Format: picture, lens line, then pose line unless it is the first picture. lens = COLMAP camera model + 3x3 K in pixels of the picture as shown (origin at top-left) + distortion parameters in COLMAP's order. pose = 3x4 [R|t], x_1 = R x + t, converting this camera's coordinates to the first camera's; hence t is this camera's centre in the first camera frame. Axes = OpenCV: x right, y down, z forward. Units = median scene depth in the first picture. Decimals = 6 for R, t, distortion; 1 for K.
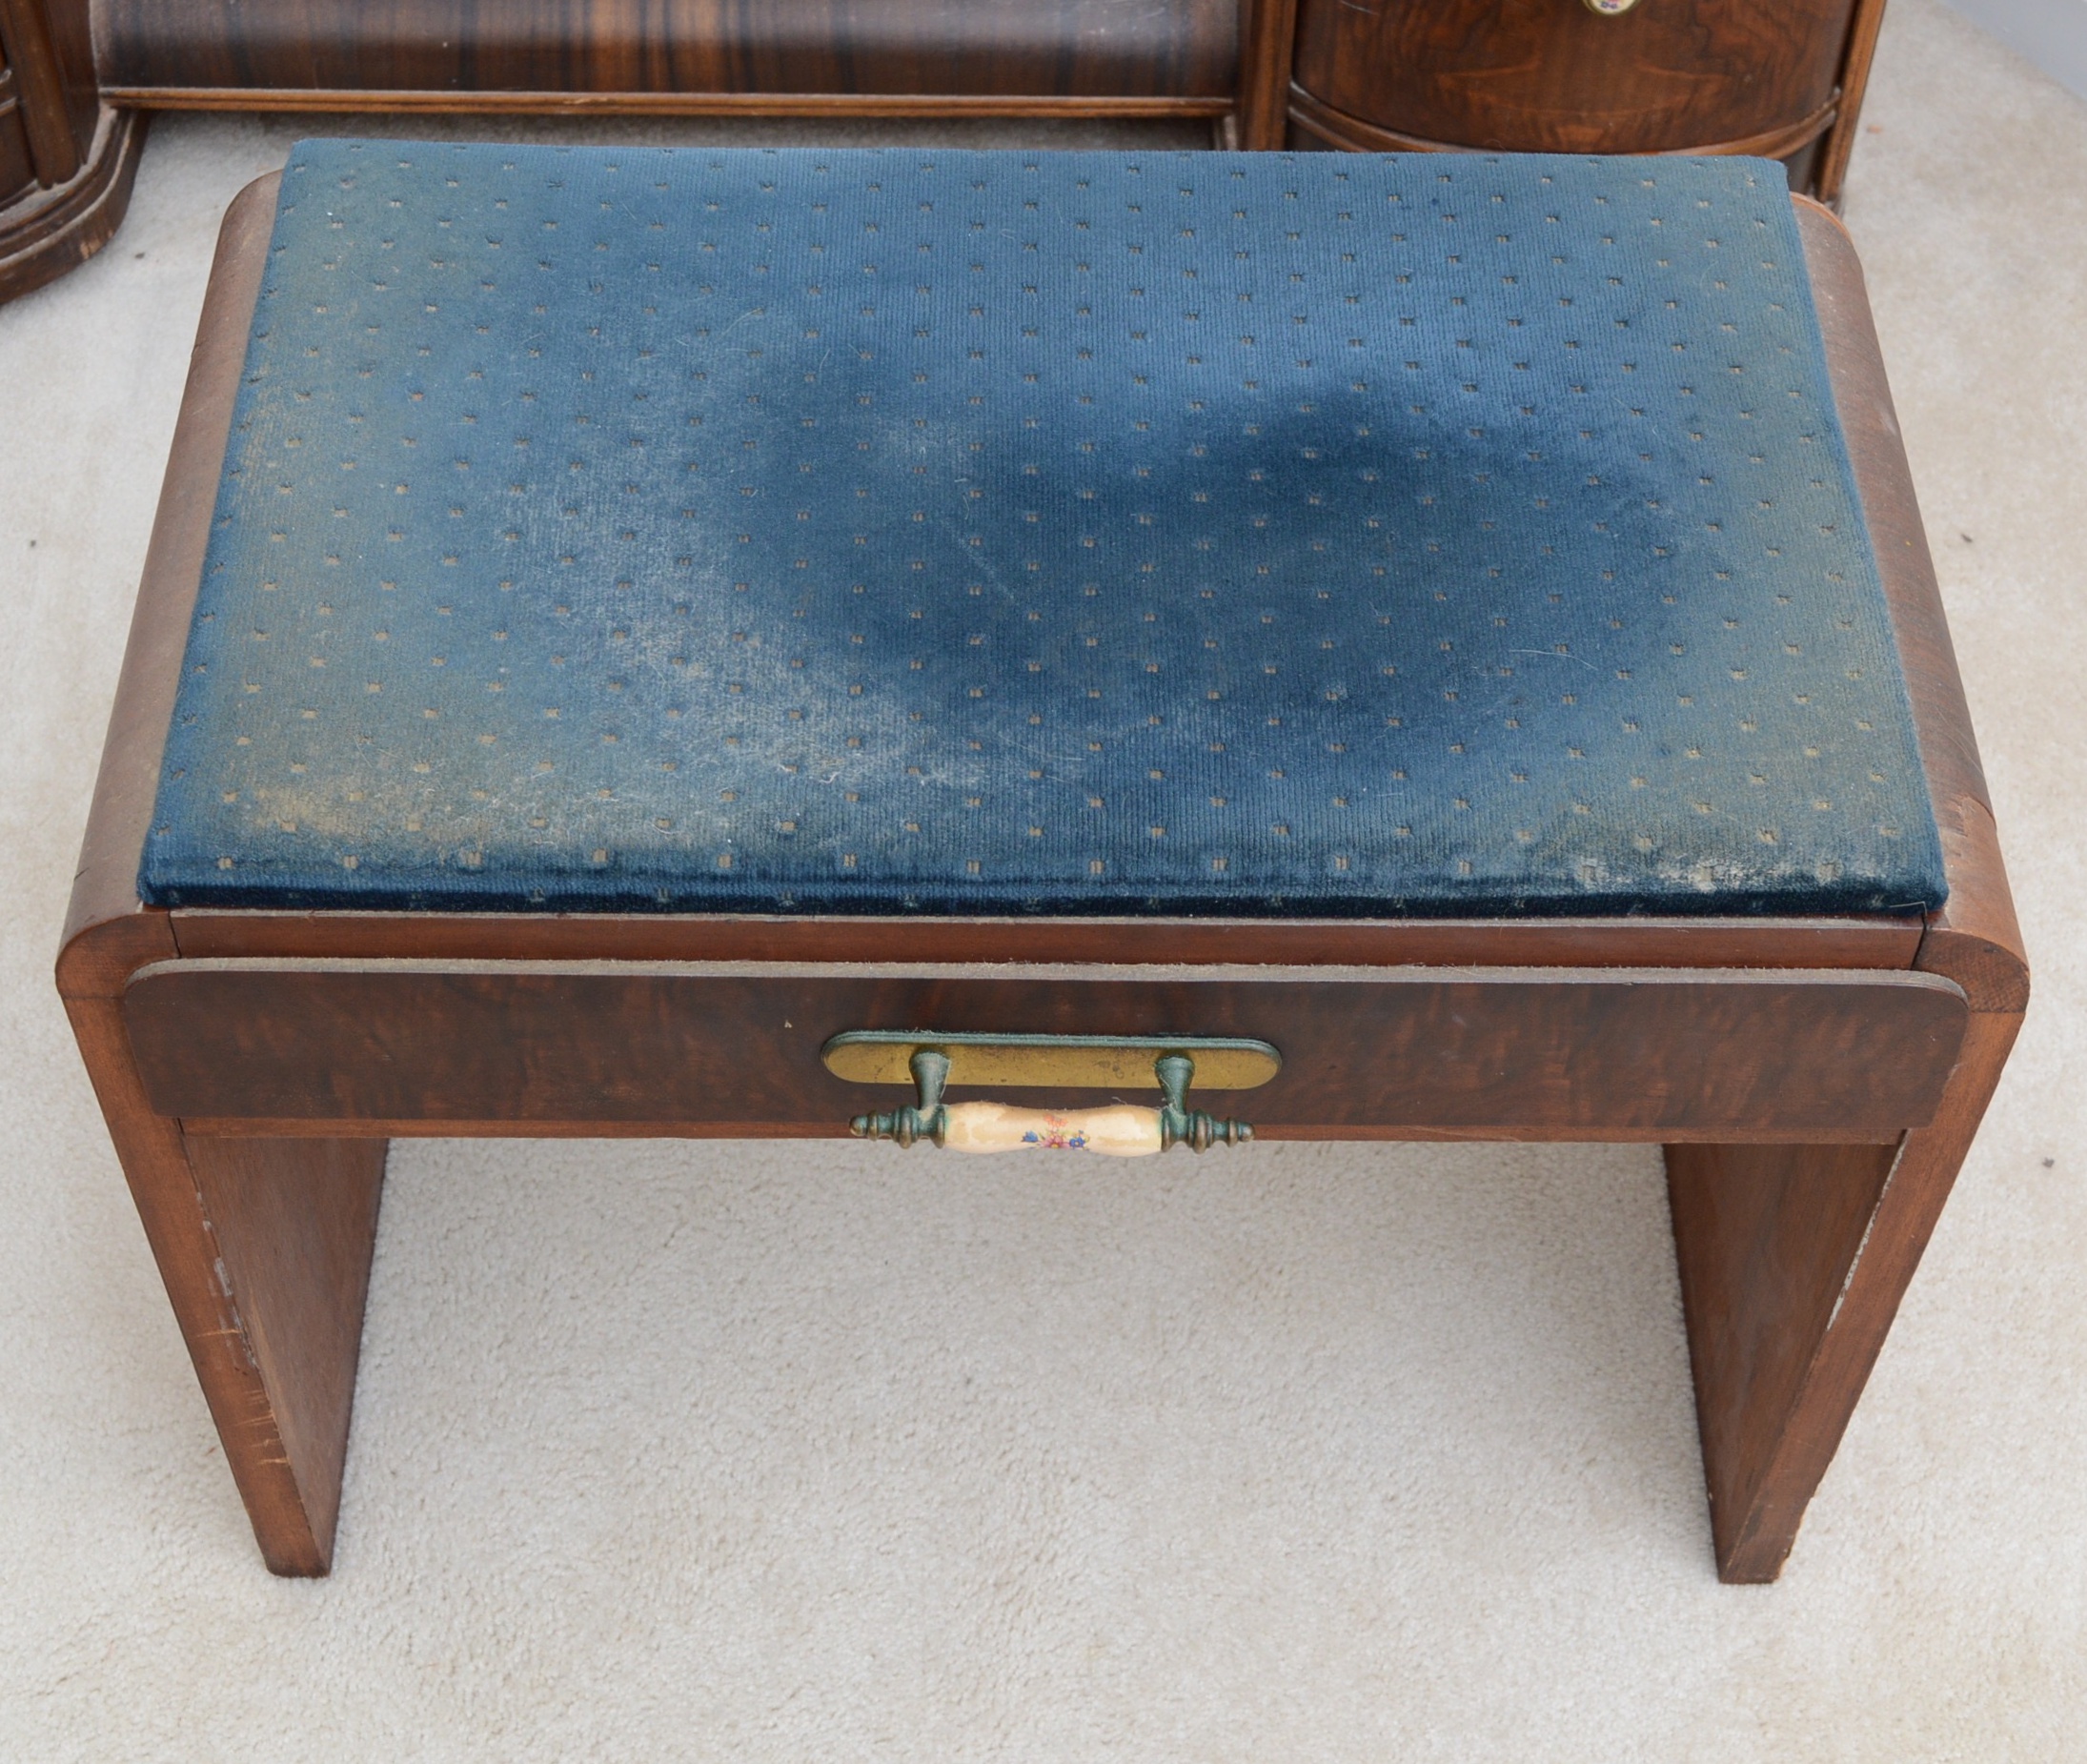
lens RADIAL K [[3345.7, 0, 1097.0], [0, 3345.7, 956.6], [0, 0, 1]] dist [-0.070370, 0.000000]
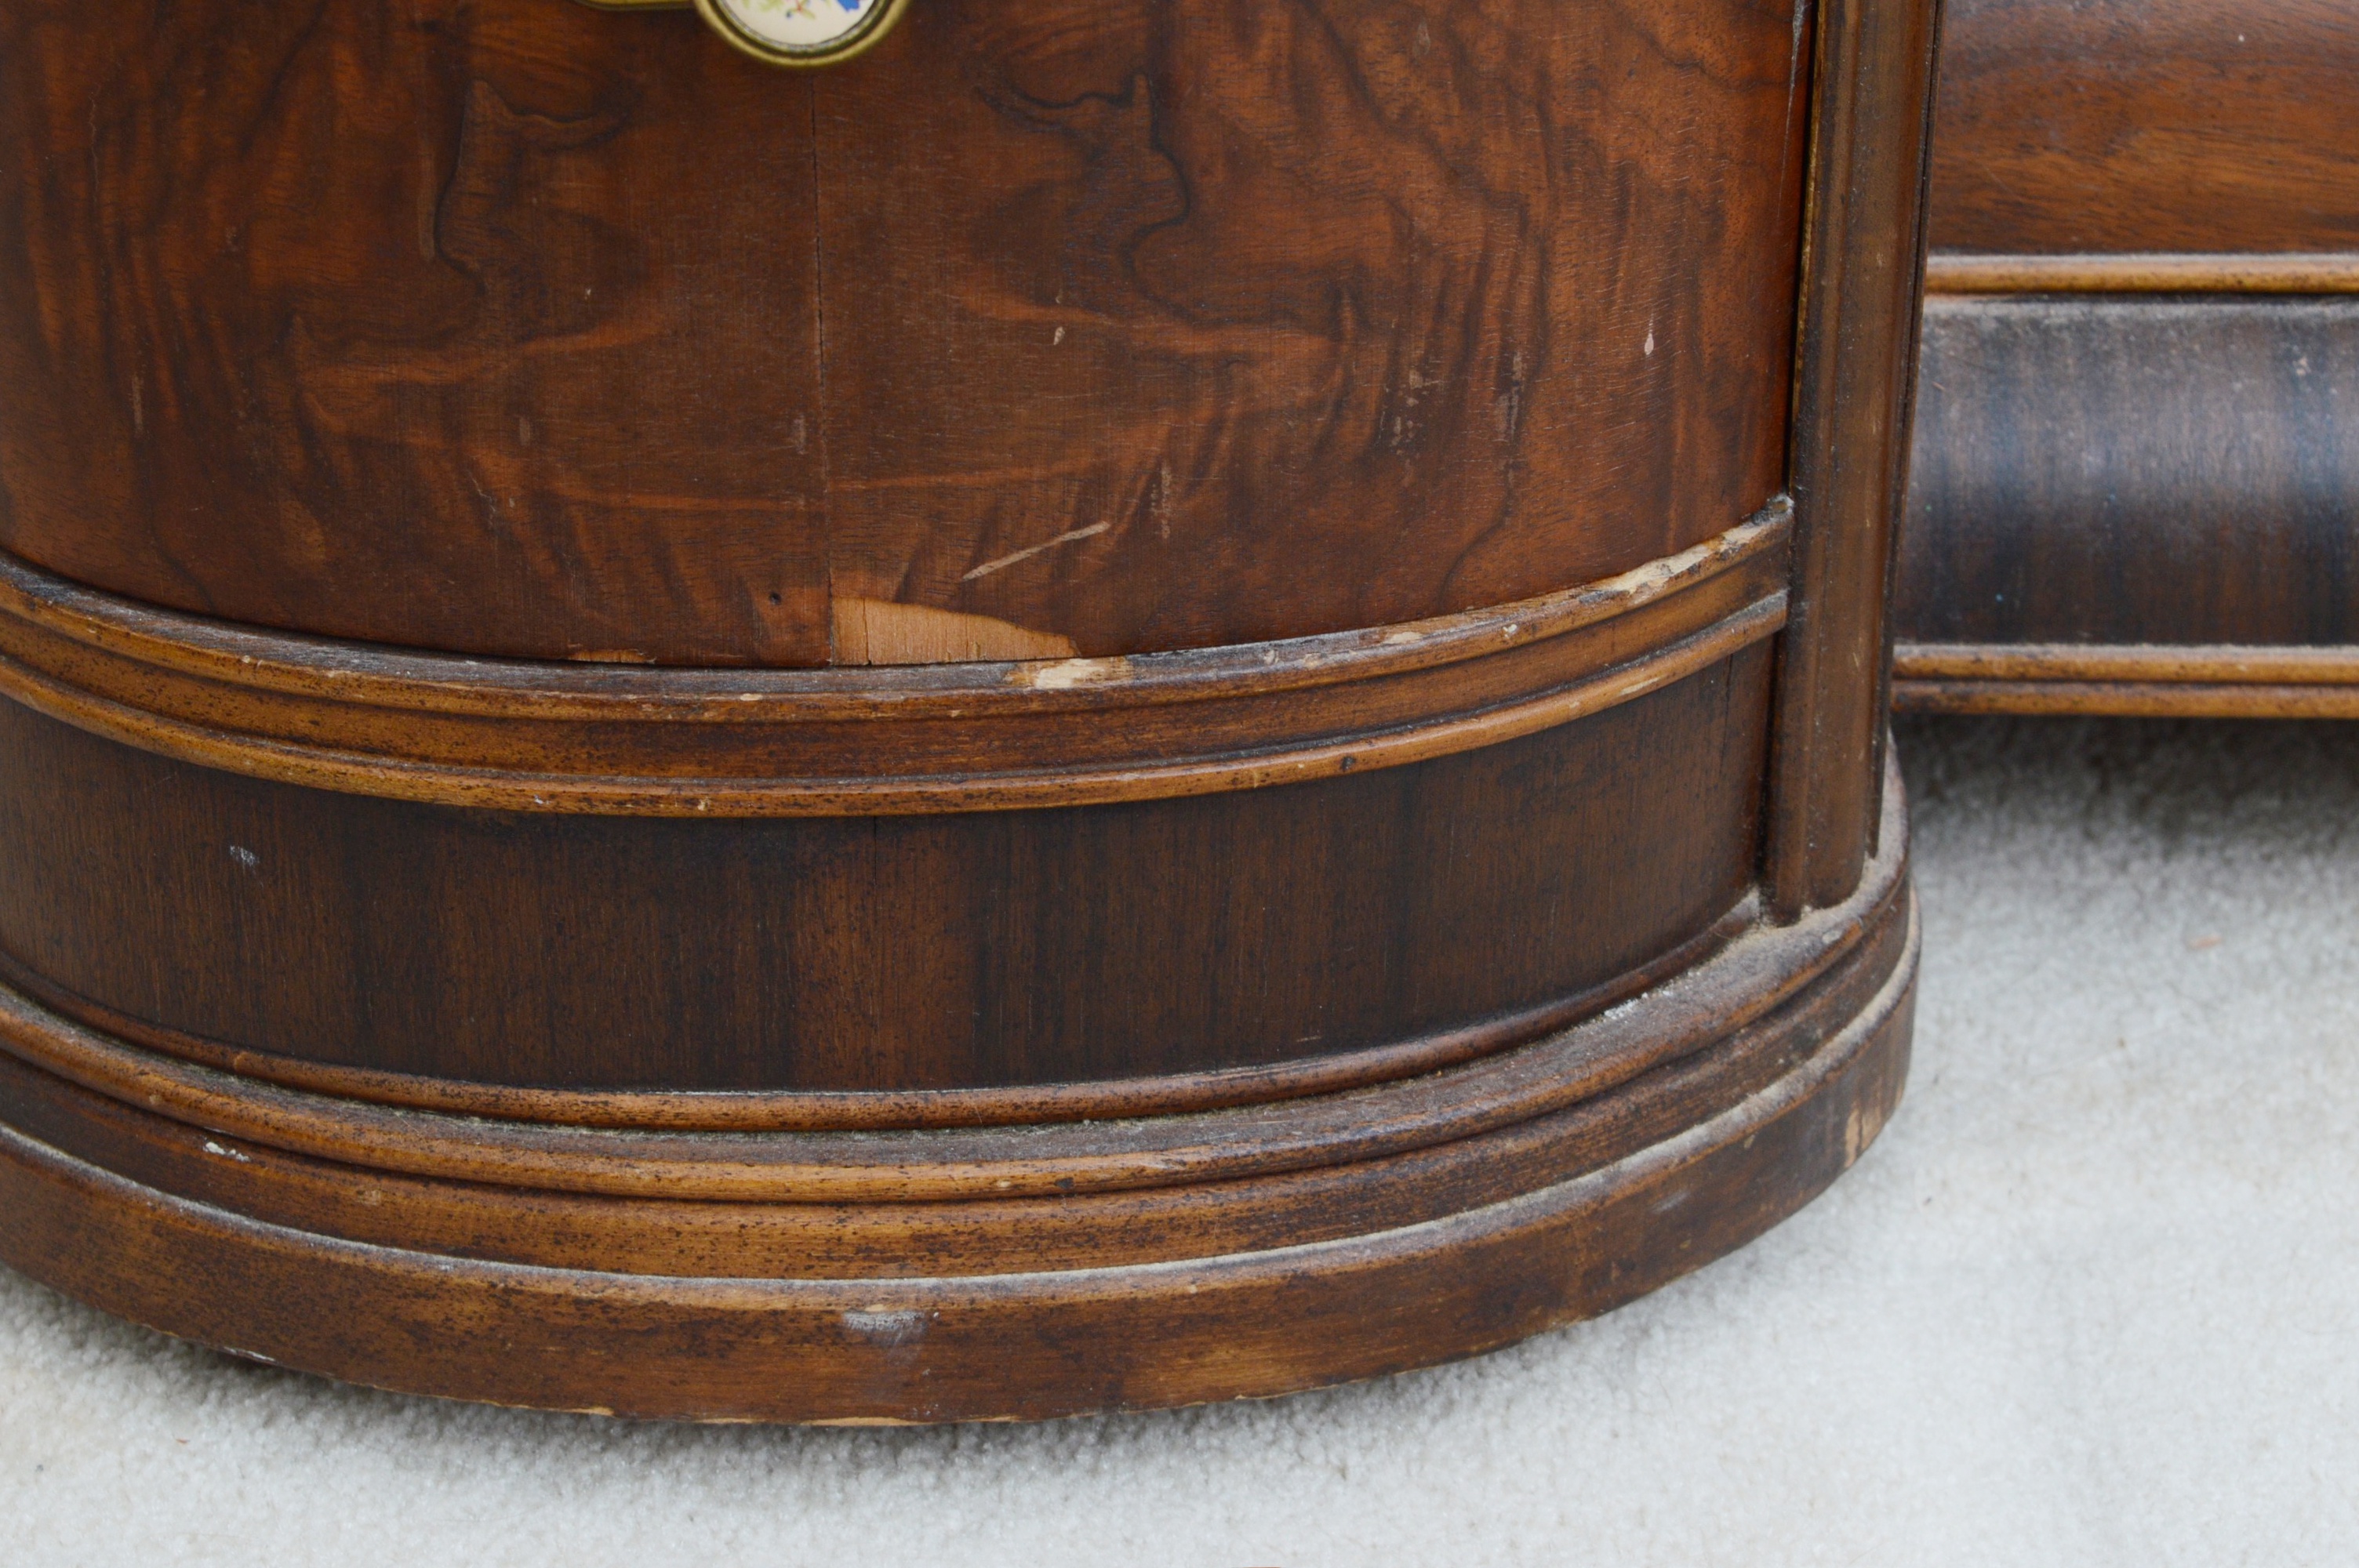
lens RADIAL K [[5538.8, 0, 1177.5], [0, 5538.8, 795.7], [0, 0, 1]] dist [0.072547, 0.000000]
pose [[0.999517, -0.019153, -0.024453, -0.494808], [0.008705, 0.928442, -0.371375, -0.076365], [0.029816, 0.370983, 0.928161, 0.721979]]
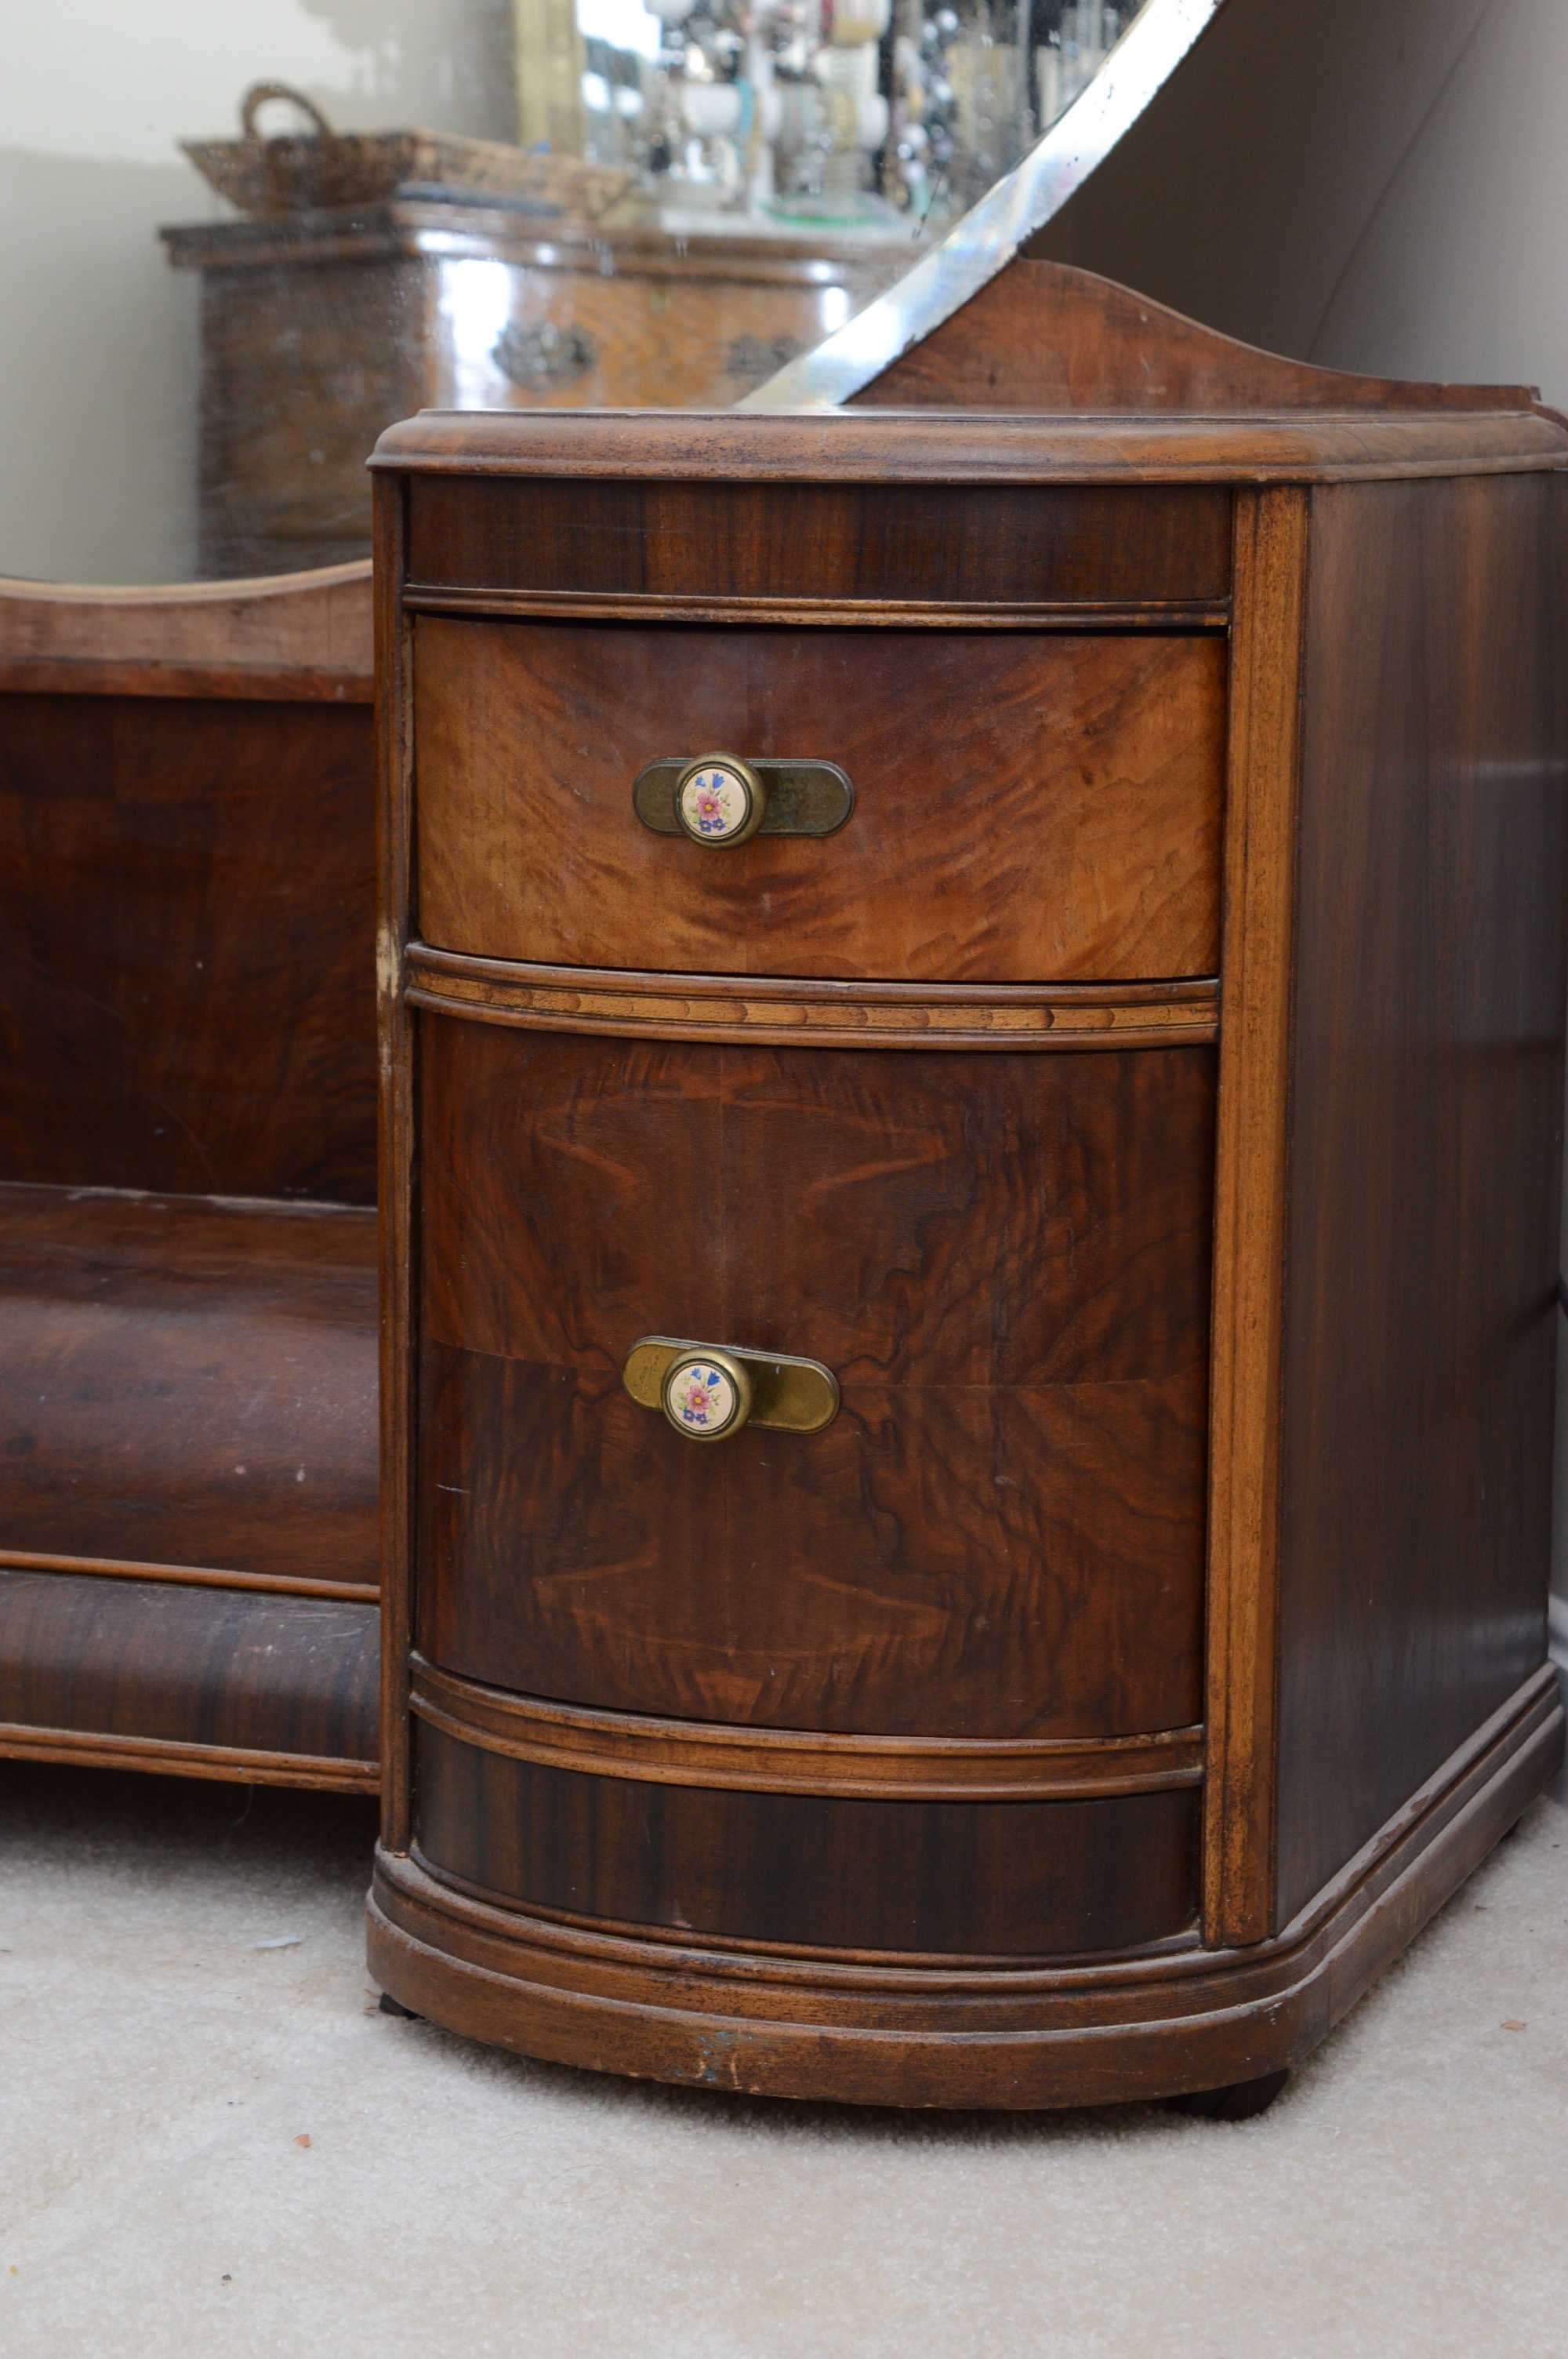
lens RADIAL K [[5203.9, 0, 770.8], [0, 5203.9, 1171.3], [0, 0, 1]] dist [0.074532, 0.000000]
pose [[0.928189, 0.033072, -0.370636, 0.696041], [-0.275489, 0.730641, -0.624716, 0.415746], [0.250141, 0.681961, 0.687284, 0.302264]]
